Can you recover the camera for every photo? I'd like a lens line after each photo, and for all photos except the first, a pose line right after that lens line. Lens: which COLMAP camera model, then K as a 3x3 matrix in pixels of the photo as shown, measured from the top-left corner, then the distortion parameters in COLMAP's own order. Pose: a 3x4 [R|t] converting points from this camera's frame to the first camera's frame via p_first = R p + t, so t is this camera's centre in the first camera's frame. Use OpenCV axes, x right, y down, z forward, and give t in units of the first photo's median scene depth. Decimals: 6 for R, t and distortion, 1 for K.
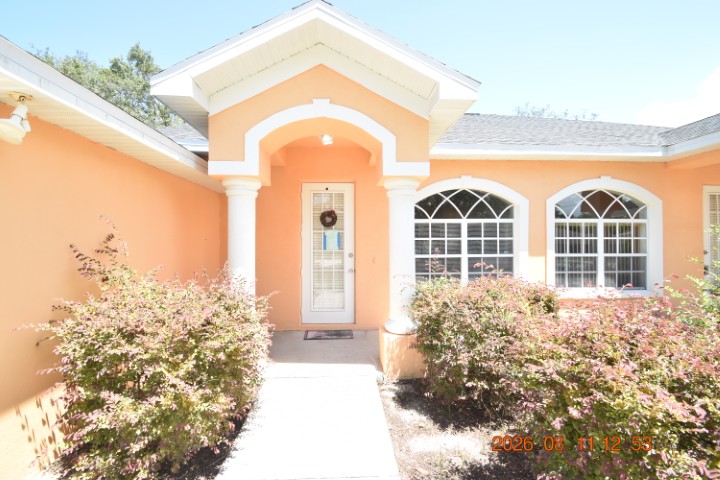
lens RADIAL K [[315.7, 0, 358.1], [0, 315.7, 238.8], [0, 0, 1]] dist [-0.008421, -0.003197]
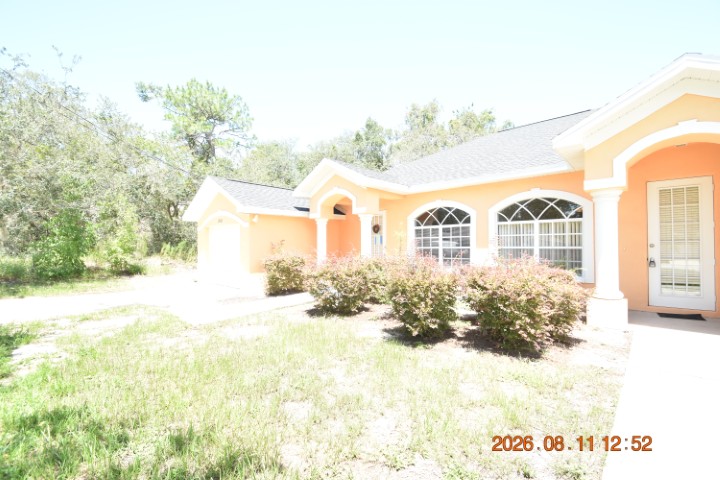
lens RADIAL K [[315.7, 0, 360.3], [0, 315.7, 241.2], [0, 0, 1]] dist [-0.008421, -0.003197]
pose [[0.701414, -0.011168, -0.712667, 1.214015], [0.011088, 0.999927, -0.004757, 0.023003], [0.712668, -0.004566, 0.701486, -0.452603]]
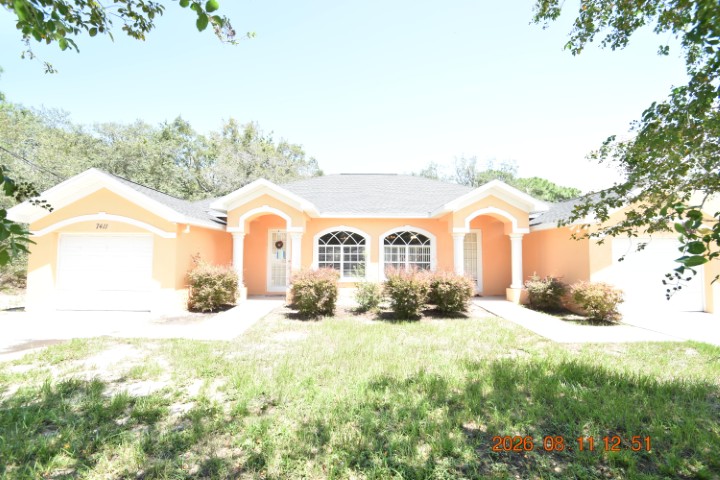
lens RADIAL K [[315.7, 0, 359.3], [0, 315.7, 239.2], [0, 0, 1]] dist [-0.008421, -0.003197]
pose [[0.999127, 0.004818, -0.041485, 0.546092], [-0.006906, 0.998708, -0.050345, 0.006552], [0.041189, 0.050588, 0.997870, -1.165566]]
